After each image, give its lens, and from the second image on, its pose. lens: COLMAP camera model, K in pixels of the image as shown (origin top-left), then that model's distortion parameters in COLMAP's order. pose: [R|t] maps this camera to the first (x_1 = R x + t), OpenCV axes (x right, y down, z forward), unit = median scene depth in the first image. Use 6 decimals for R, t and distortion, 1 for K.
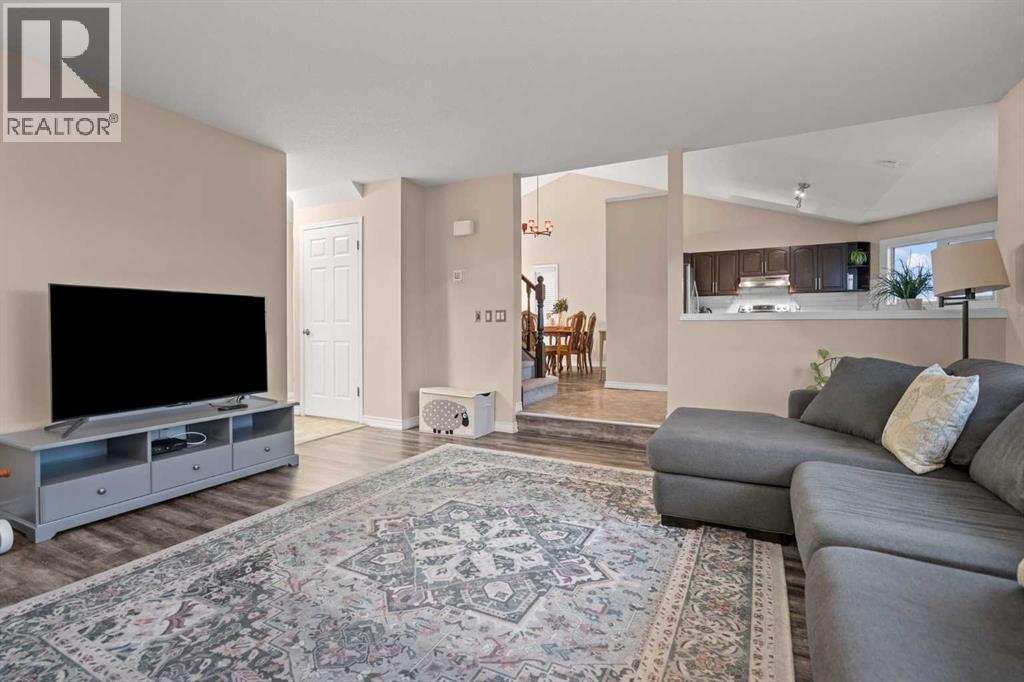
lens RADIAL K [[468.9, 0, 503.9], [0, 468.9, 331.1], [0, 0, 1]] dist [-0.000931, 0.000248]
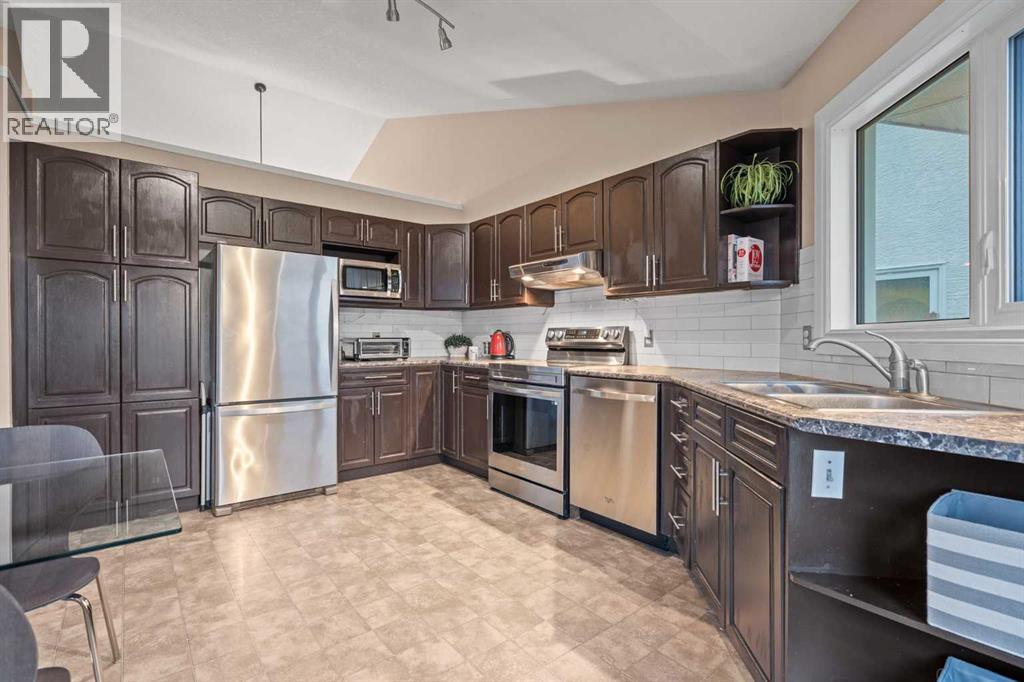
lens RADIAL K [[468.9, 0, 507.2], [0, 468.9, 340.5], [0, 0, 1]] dist [-0.000931, 0.000248]
pose [[0.917970, 0.008476, -0.396559, 0.690841], [-0.009083, 0.999959, 0.000349, -0.045404], [0.396546, 0.003282, 0.918009, 0.608333]]
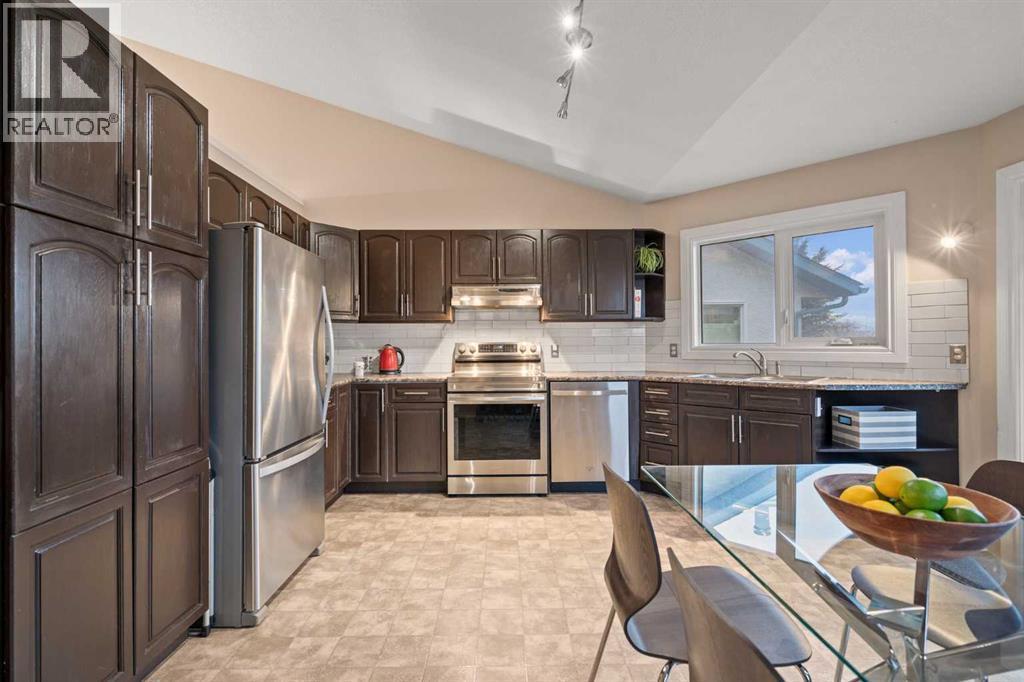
lens RADIAL K [[468.9, 0, 507.6], [0, 468.9, 340.4], [0, 0, 1]] dist [-0.000931, 0.000248]
pose [[0.884499, 0.001453, 0.466540, 0.340964], [0.005780, 0.999884, -0.014073, -0.053358], [-0.466507, 0.015144, 0.884388, 0.569410]]
